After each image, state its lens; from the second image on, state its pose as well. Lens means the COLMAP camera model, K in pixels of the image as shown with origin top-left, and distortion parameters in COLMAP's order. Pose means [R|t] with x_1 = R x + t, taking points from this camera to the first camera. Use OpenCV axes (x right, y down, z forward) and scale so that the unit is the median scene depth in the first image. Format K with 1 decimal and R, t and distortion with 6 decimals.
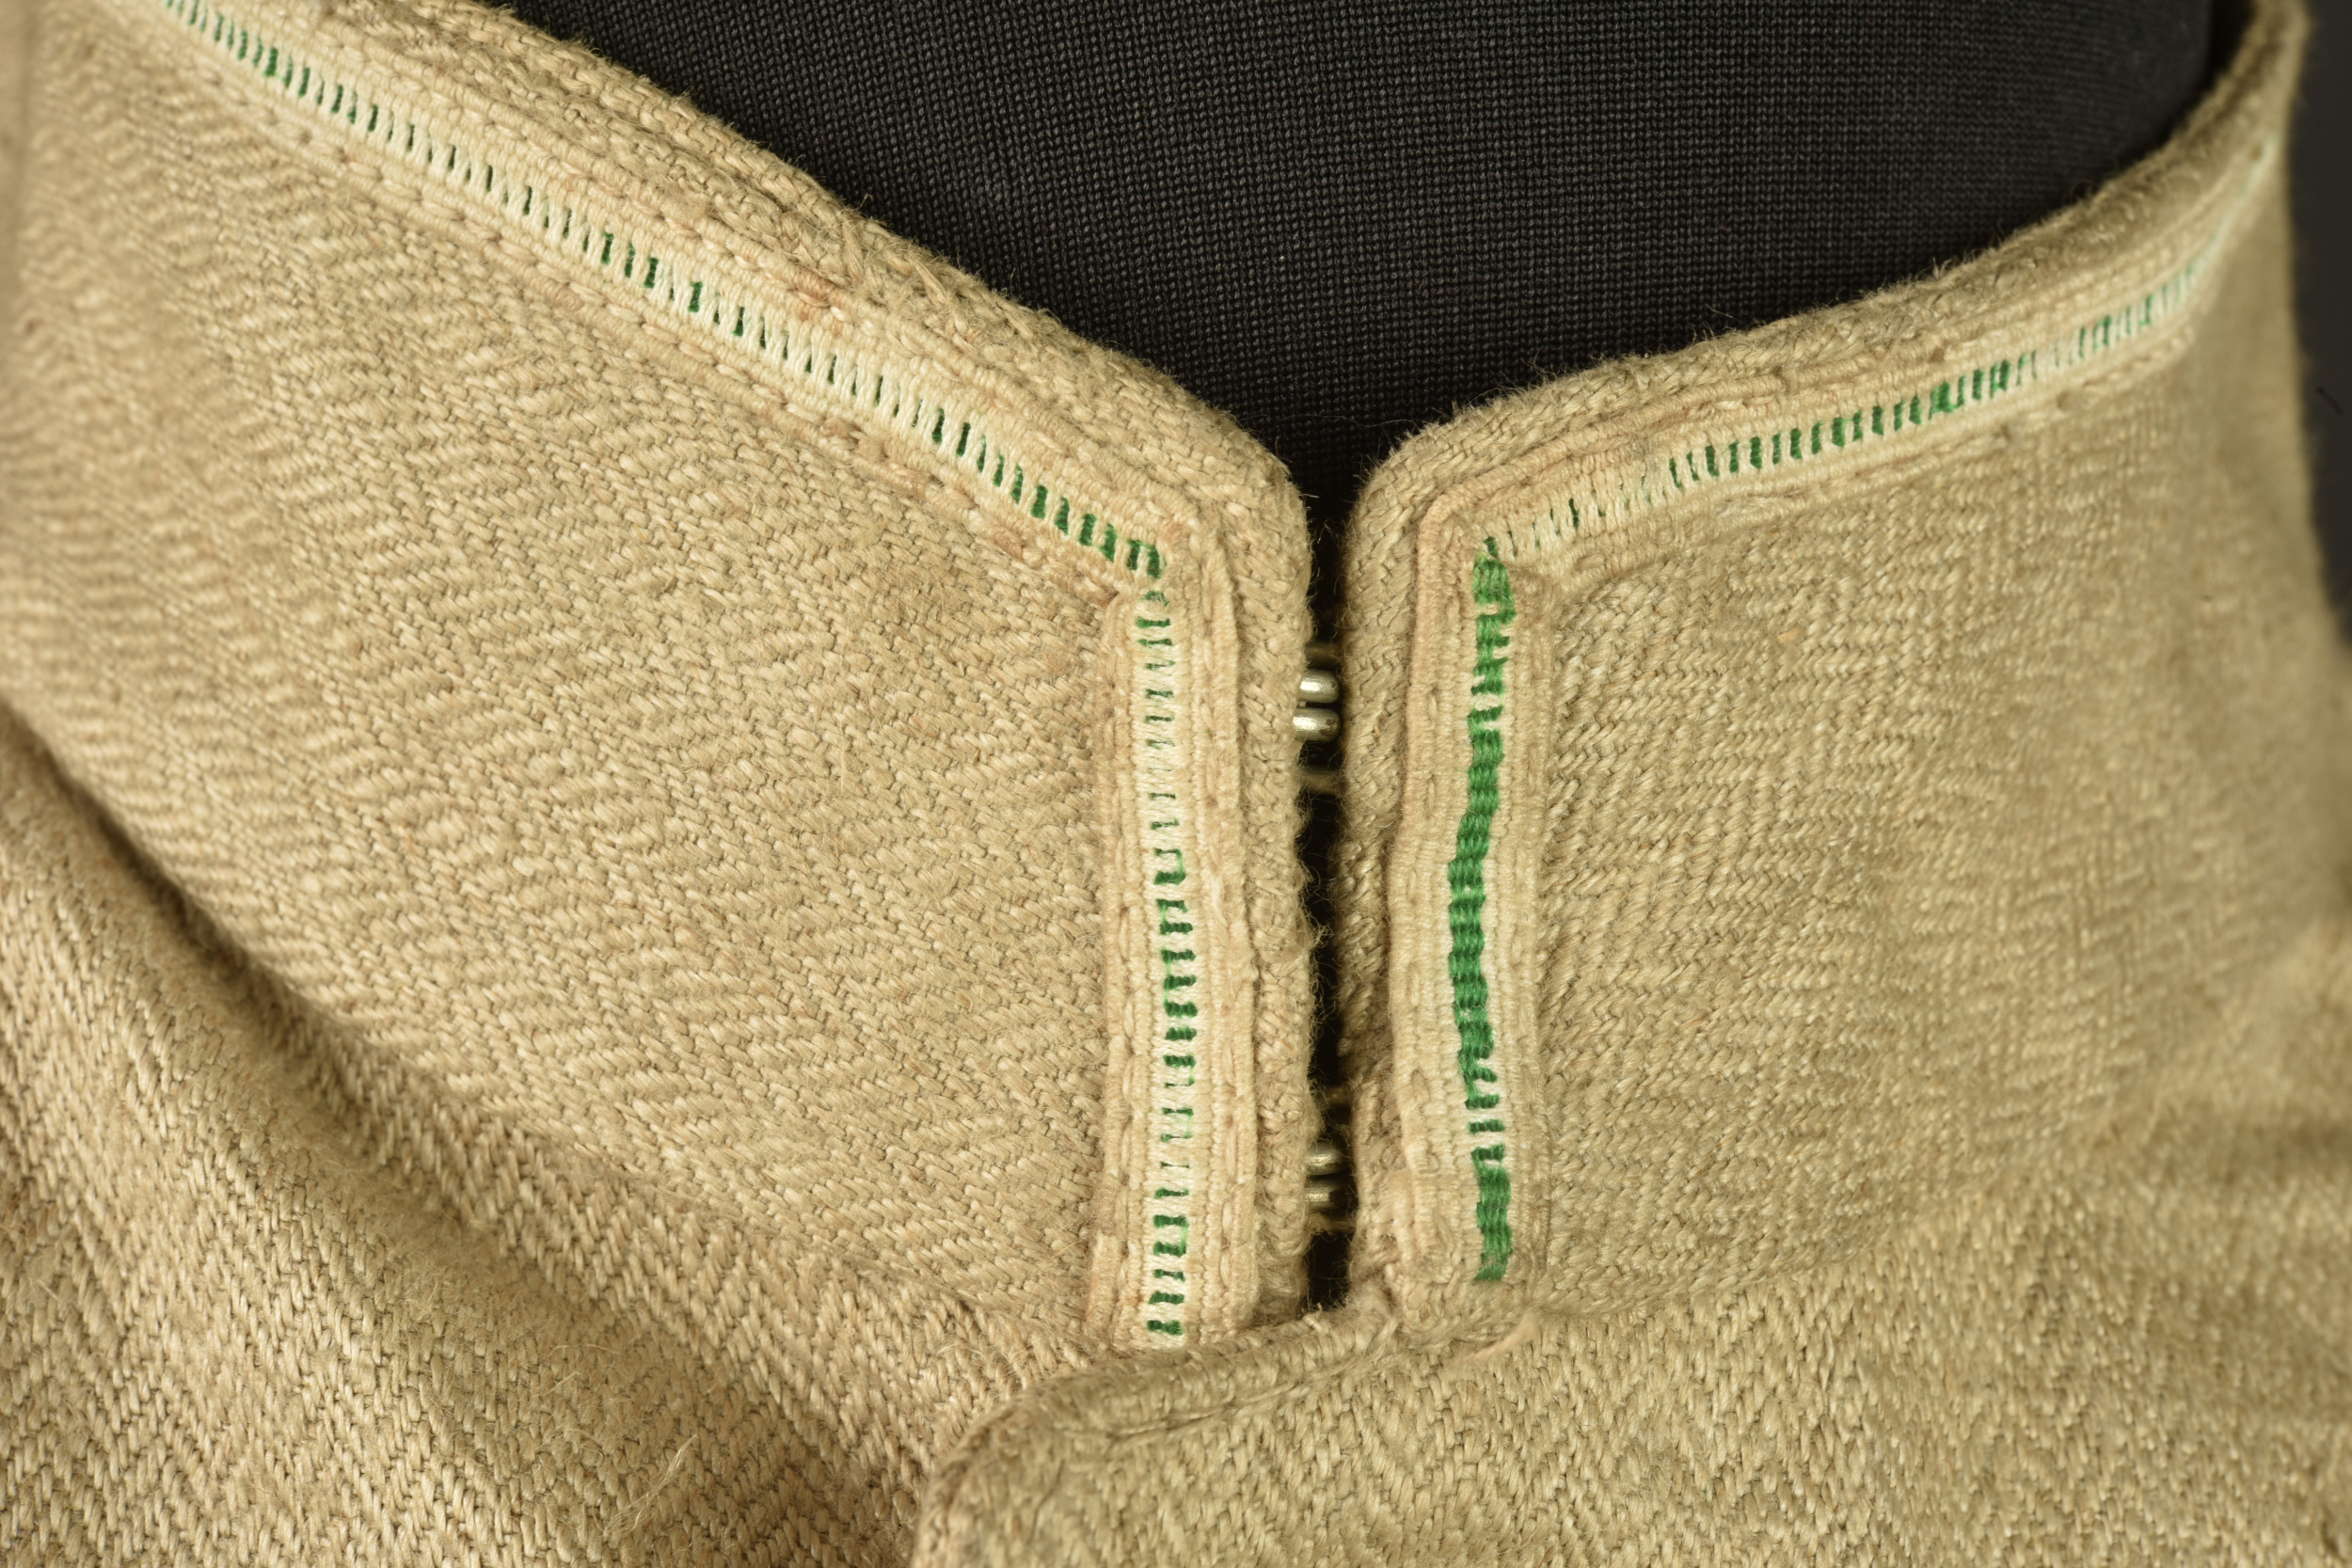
lens RADIAL K [[3968.9, 0, 1176.0], [0, 3968.9, 784.0], [0, 0, 1]] dist [0.009472, -0.009241]
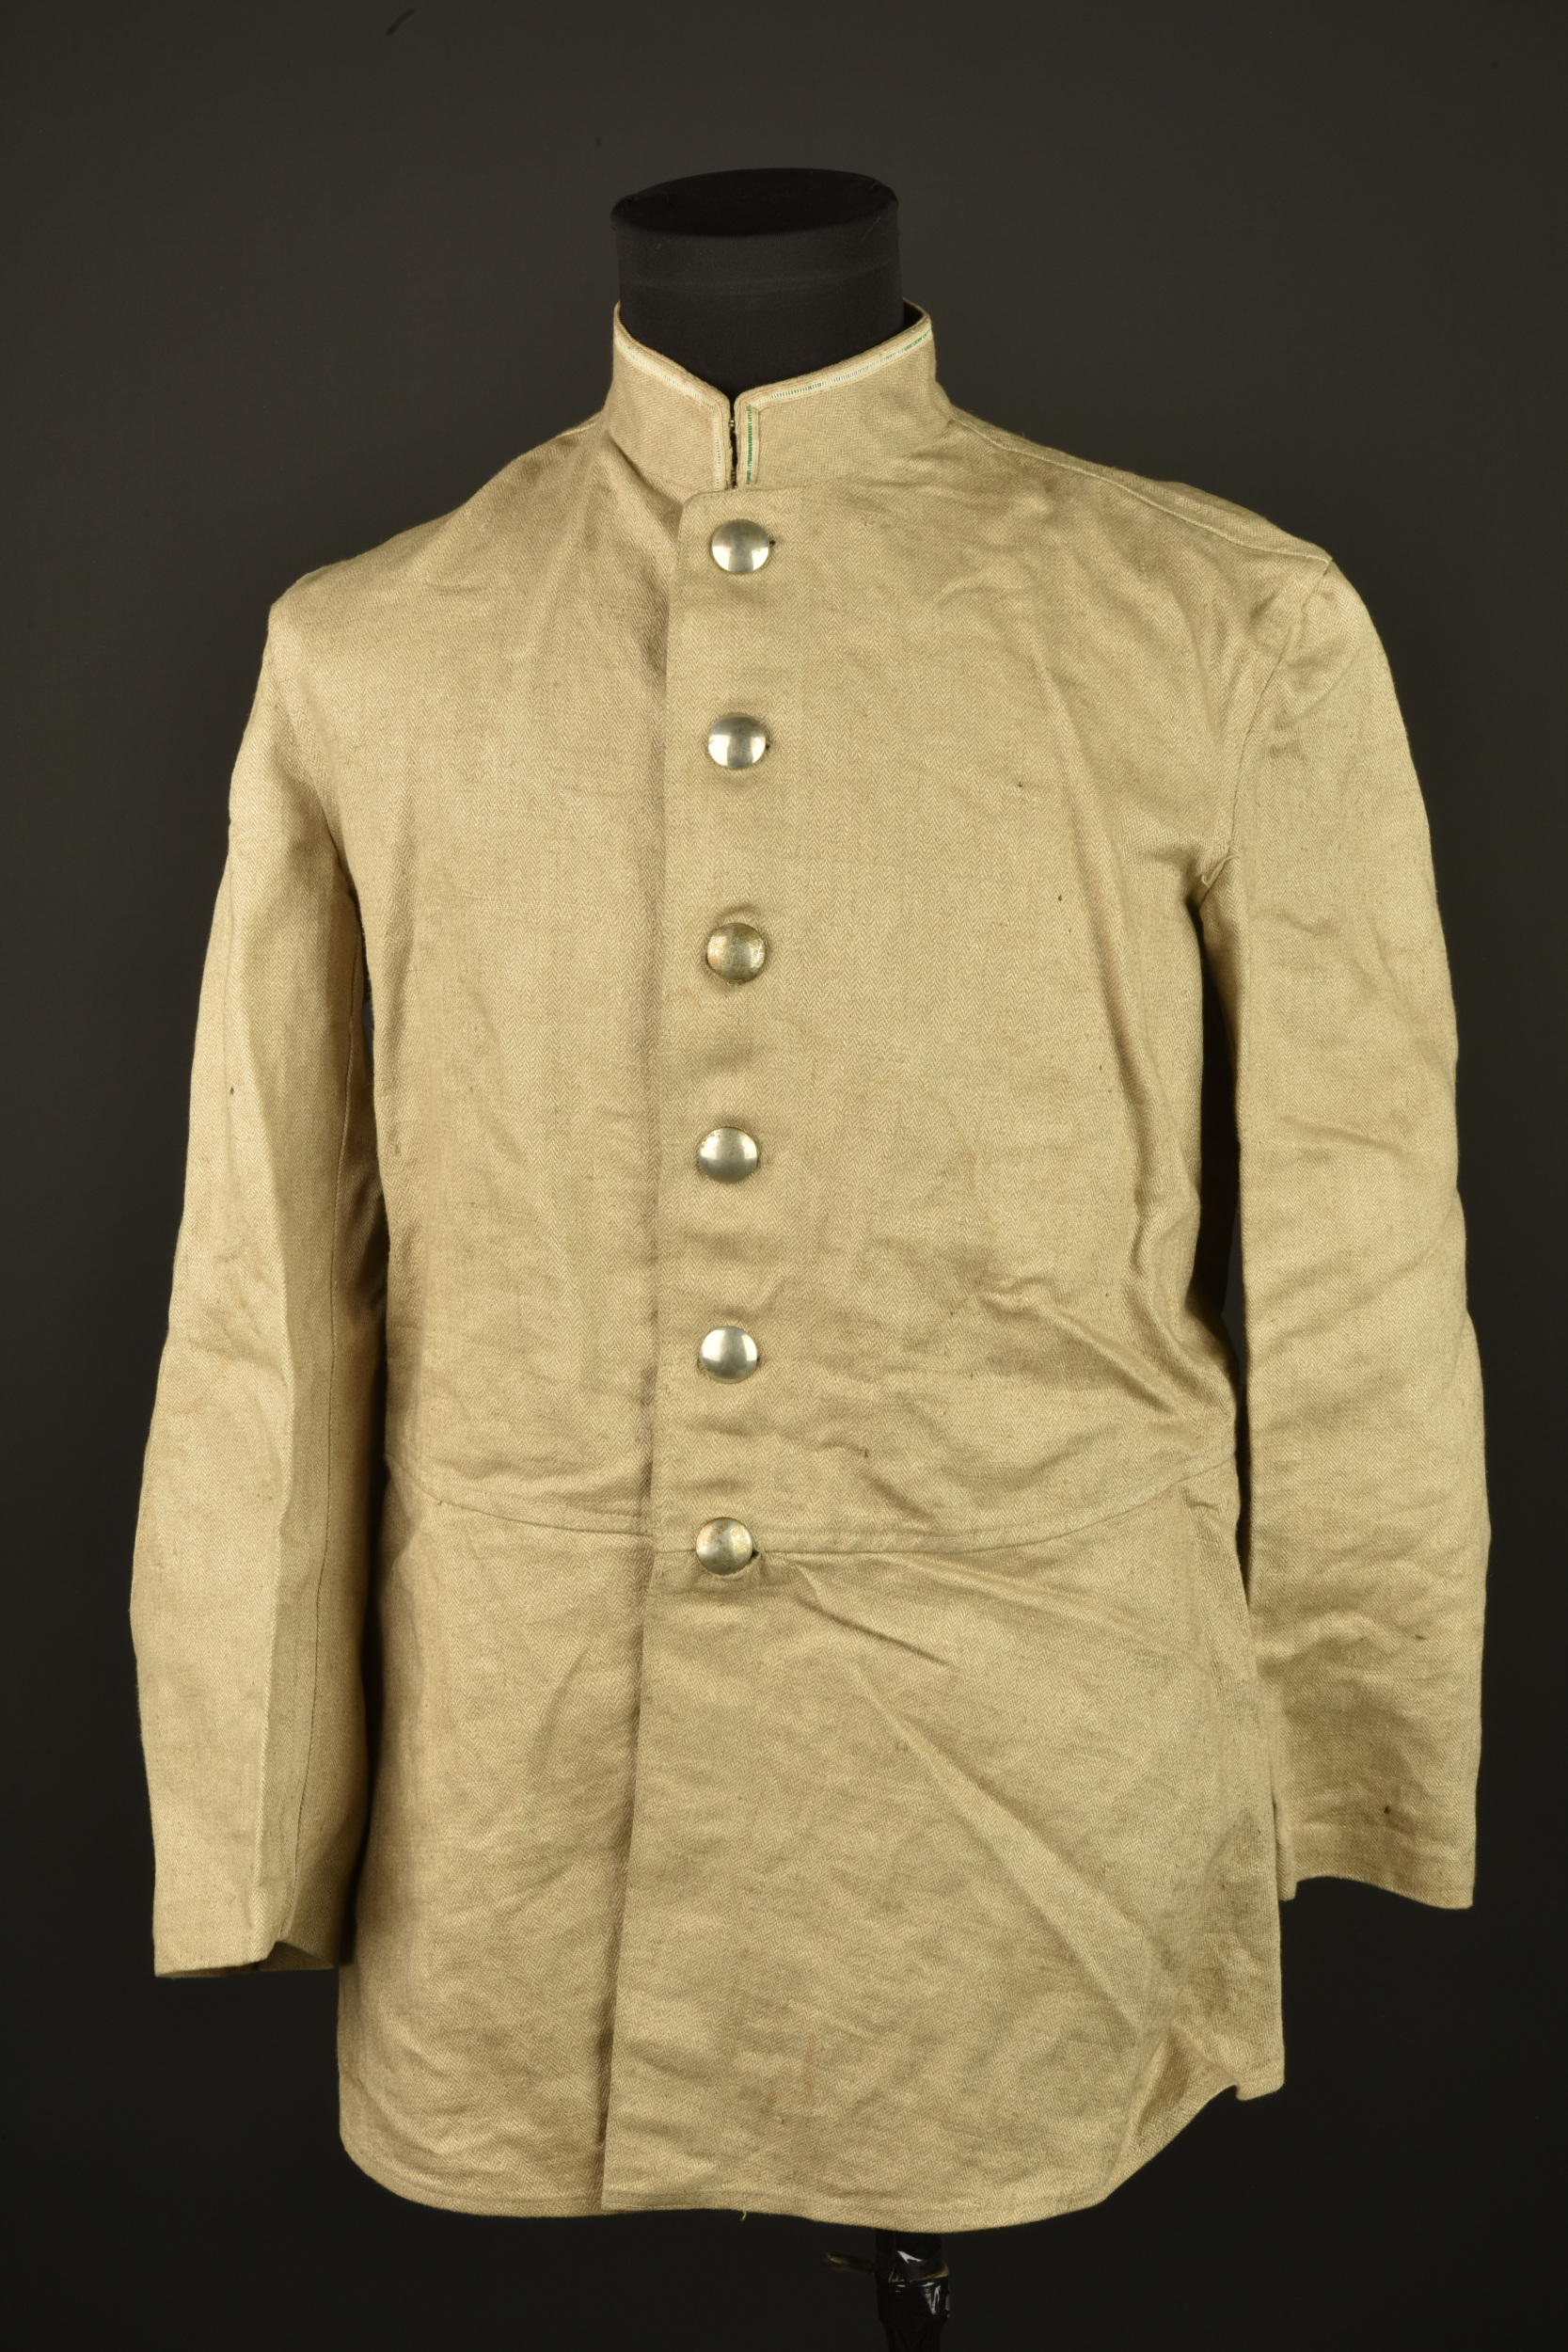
lens RADIAL K [[3853.5, 0, 784.0], [0, 3853.5, 1176.0], [0, 0, 1]] dist [-0.297364, 0.083732]
pose [[0.941980, 0.028088, -0.334492, 3.043017], [0.001066, 0.996238, 0.086658, 0.920352], [0.335667, -0.081987, 0.938406, -7.136530]]
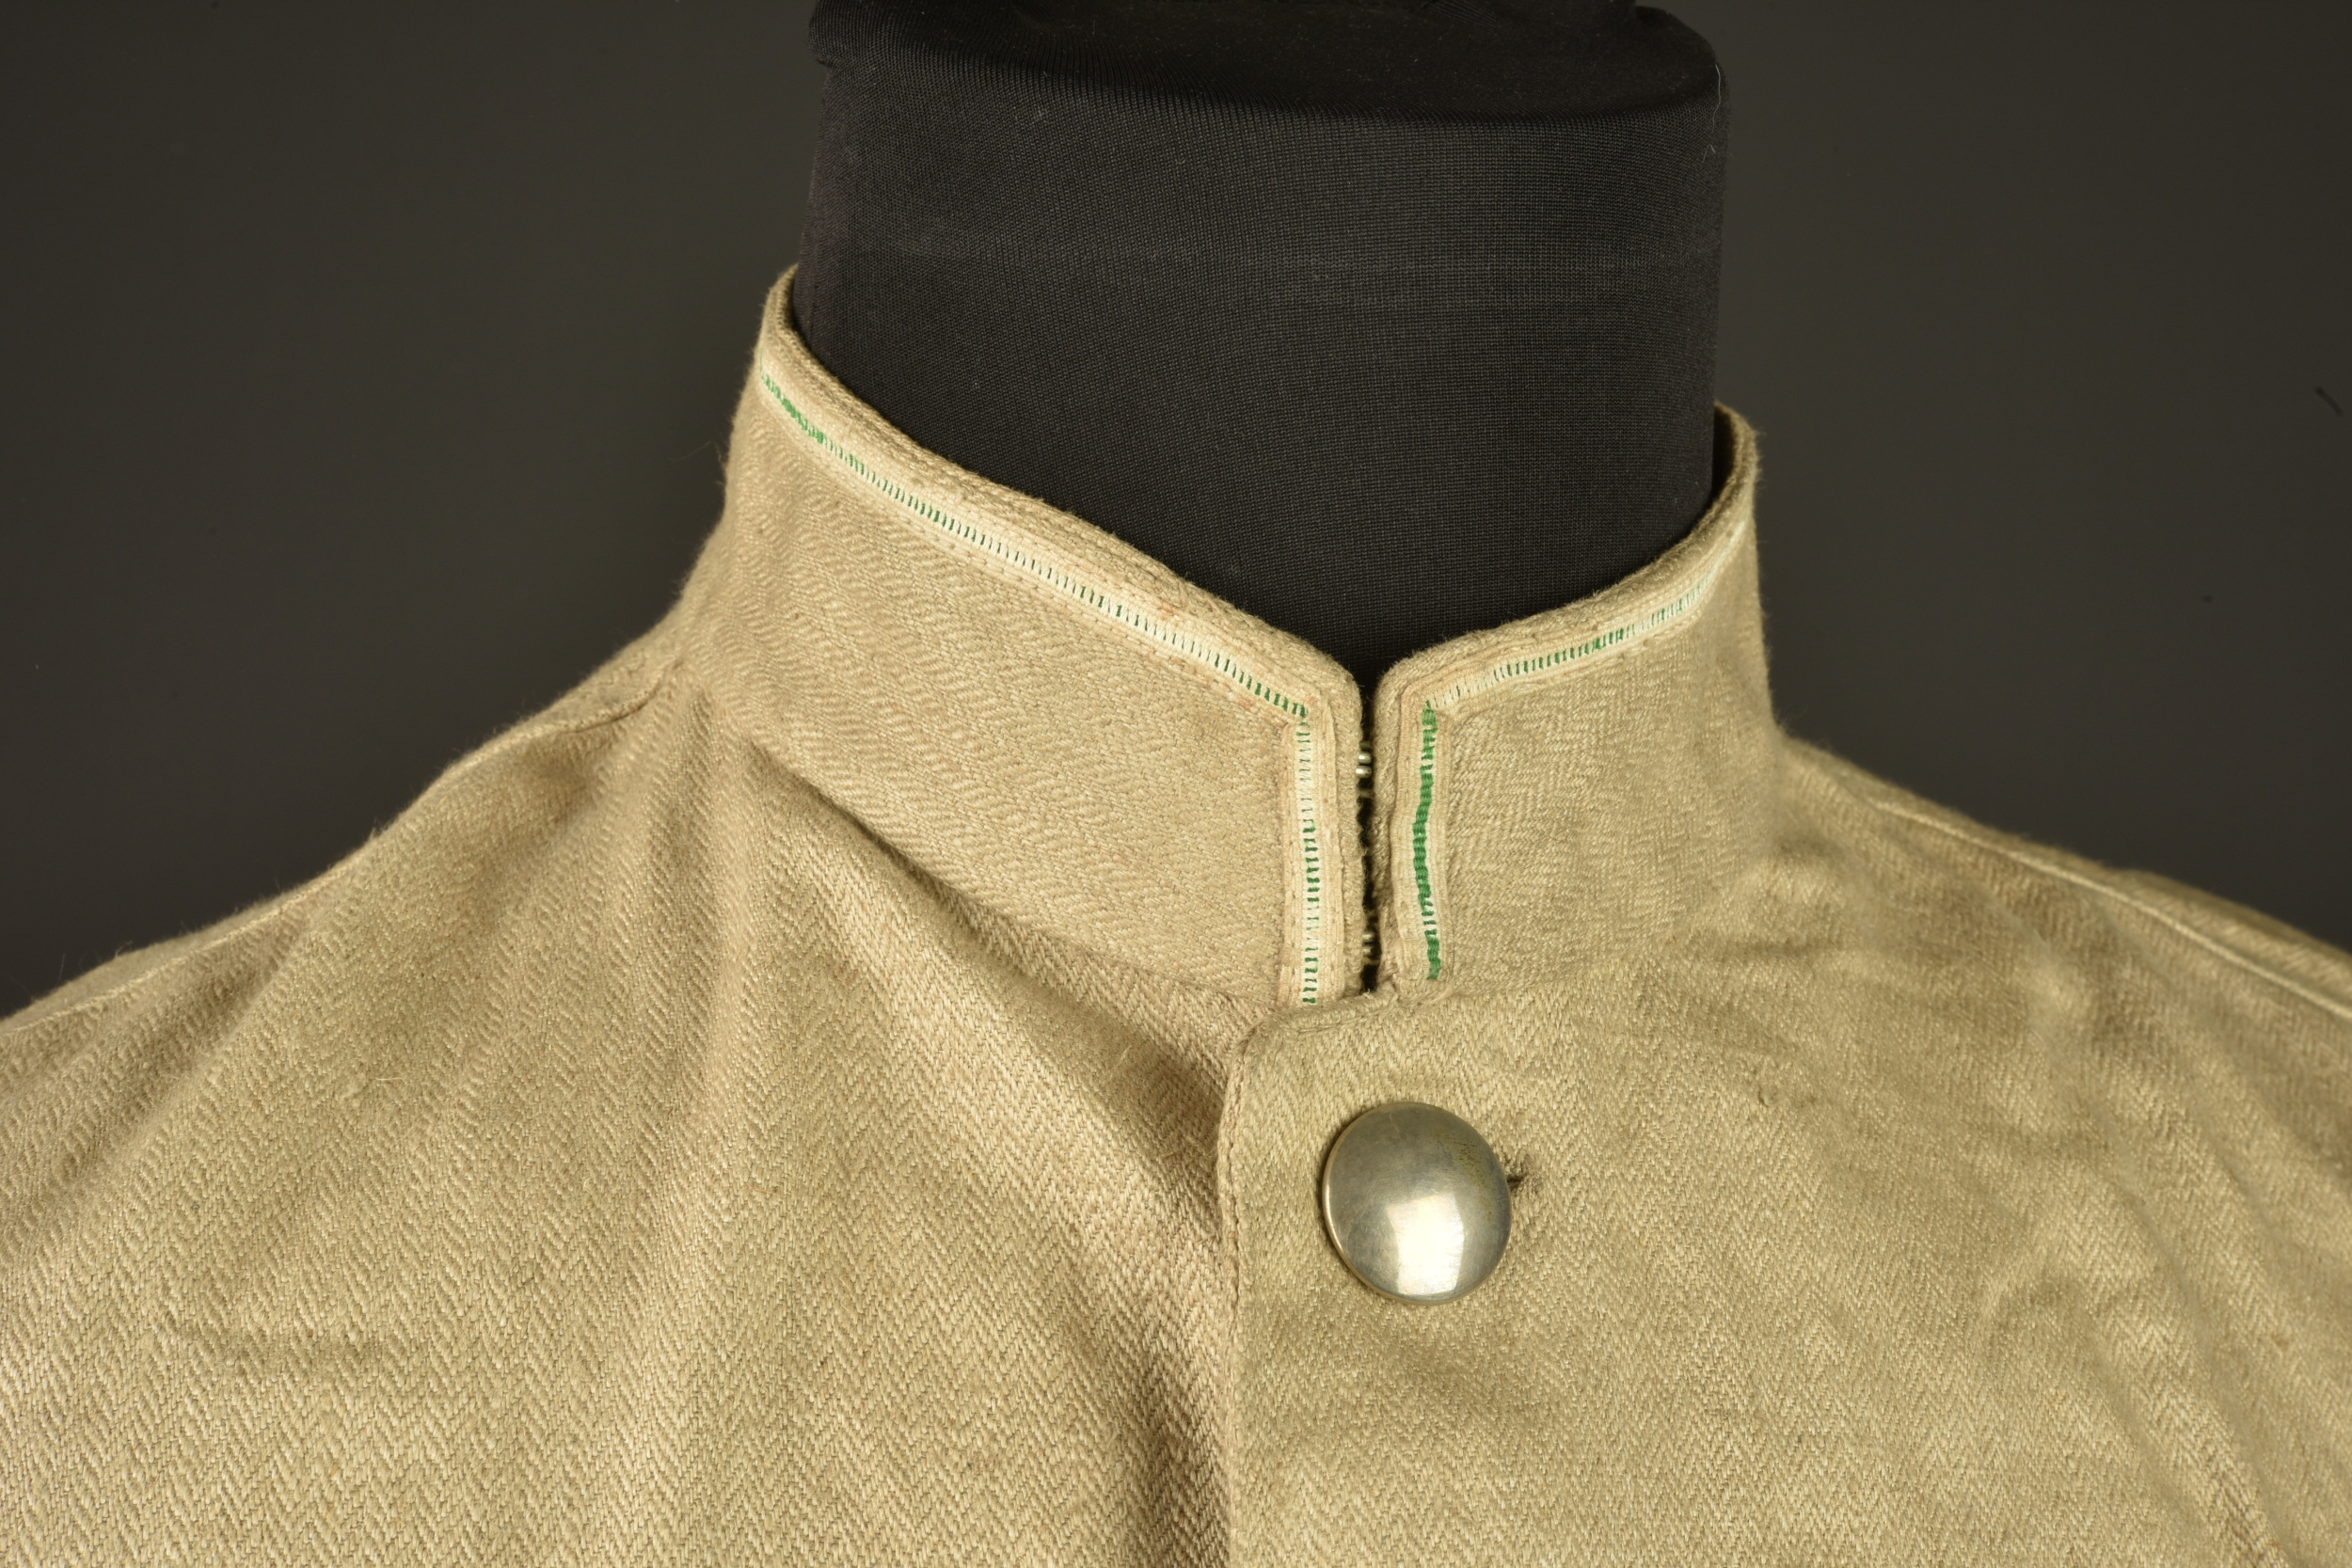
lens RADIAL K [[3649.7, 0, 1176.0], [0, 3649.7, 784.0], [0, 0, 1]] dist [0.117627, 0.011850]
pose [[0.998125, -0.011603, 0.060097, -0.228273], [0.013536, 0.999401, -0.031856, 0.066813], [-0.059692, 0.032610, 0.997684, -1.377873]]
